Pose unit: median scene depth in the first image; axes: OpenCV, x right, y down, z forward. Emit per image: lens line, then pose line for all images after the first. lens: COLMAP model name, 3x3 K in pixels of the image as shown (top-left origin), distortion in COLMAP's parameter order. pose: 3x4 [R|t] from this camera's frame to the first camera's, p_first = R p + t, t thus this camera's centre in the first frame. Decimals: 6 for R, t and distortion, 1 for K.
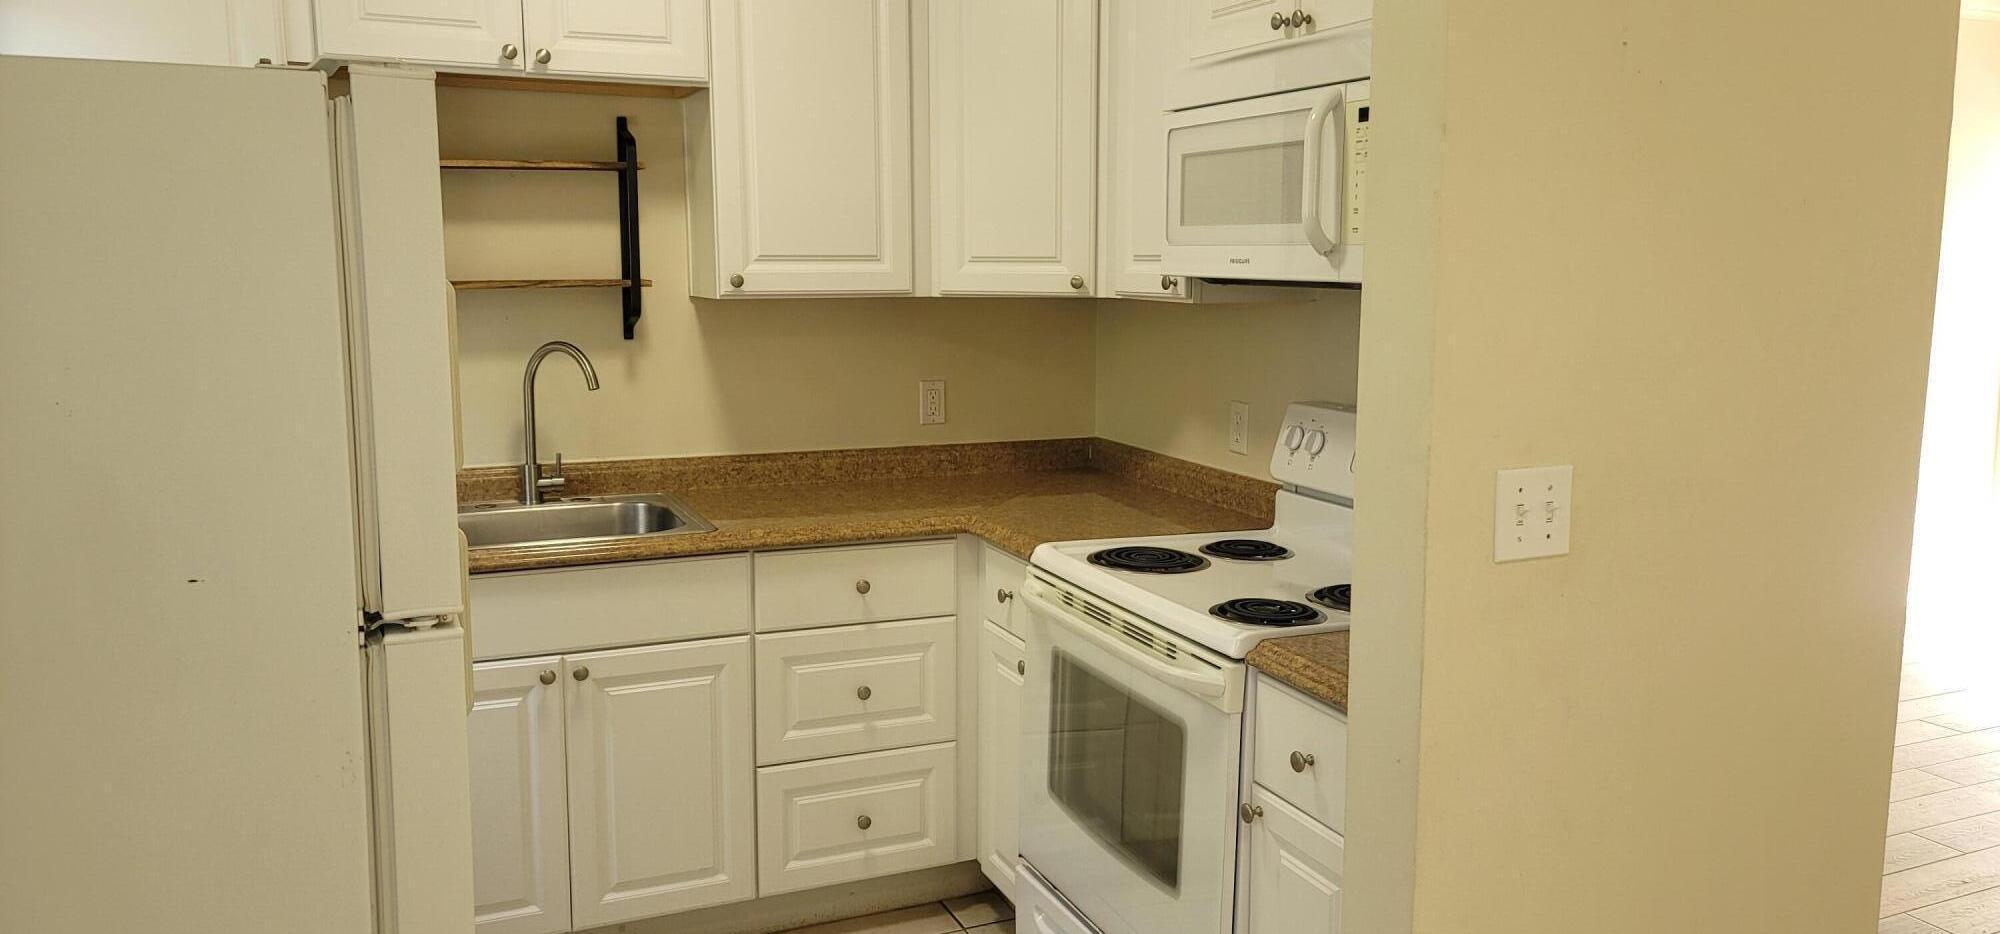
lens RADIAL K [[1449.2, 0, 1003.5], [0, 1449.2, 394.1], [0, 0, 1]] dist [0.057915, -0.013327]
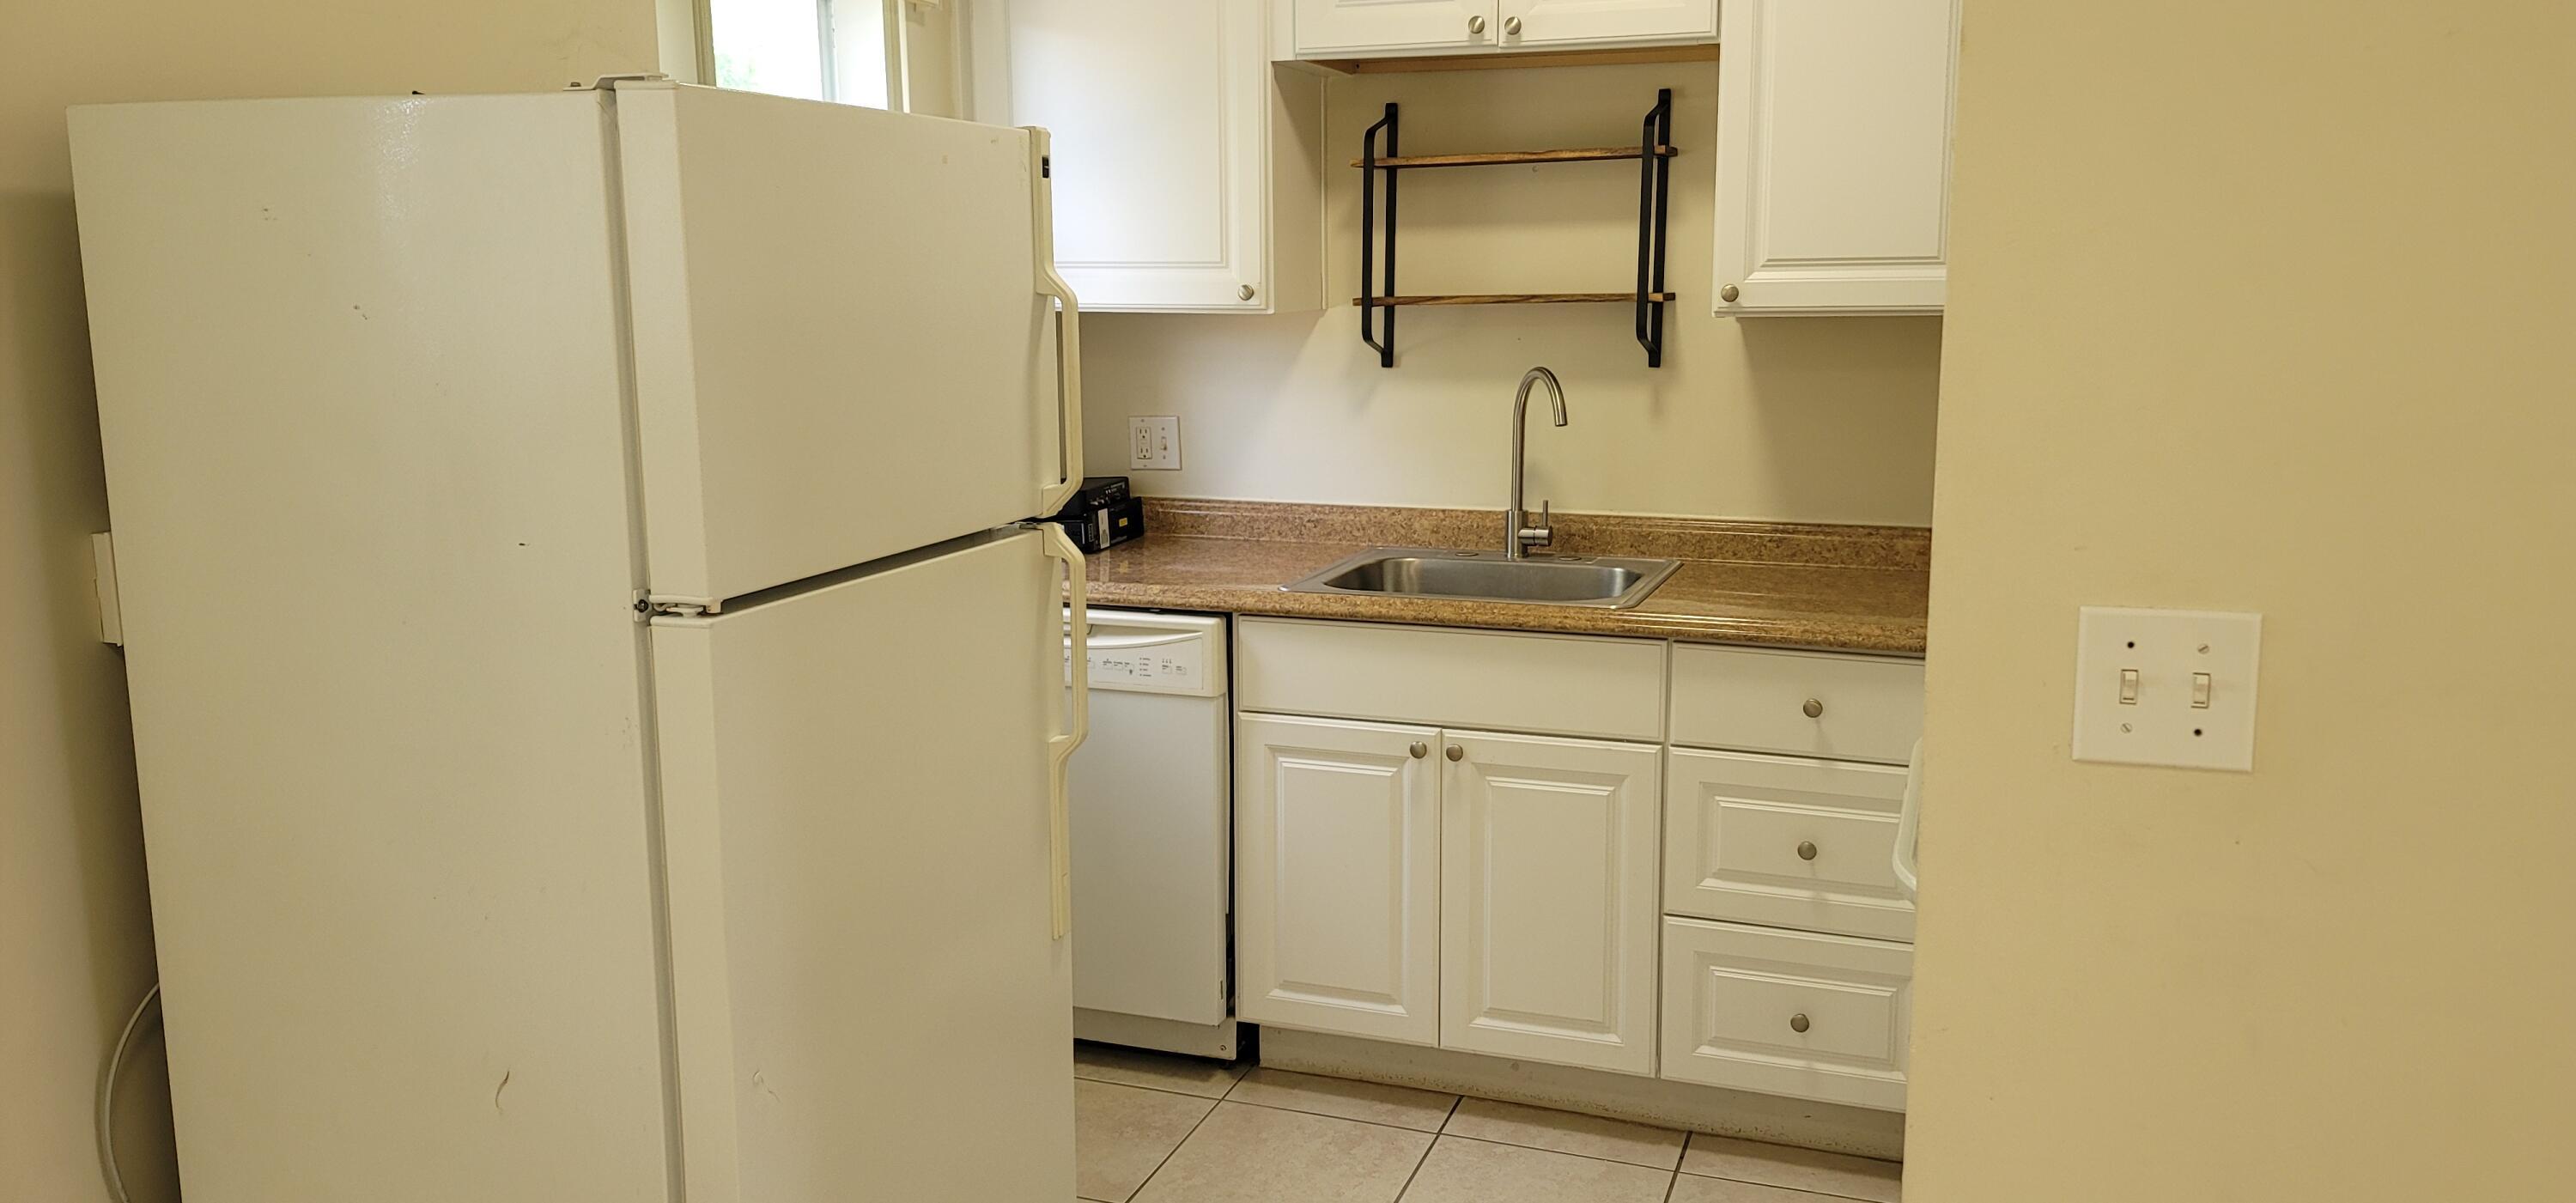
lens RADIAL K [[1866.5, 0, 1345.7], [0, 1866.5, 502.9], [0, 0, 1]] dist [0.057915, -0.013327]
pose [[0.738395, 0.075277, -0.670154, 0.356366], [-0.055656, 0.997163, 0.050685, -0.006400], [0.672067, -0.000128, 0.740490, 0.133424]]
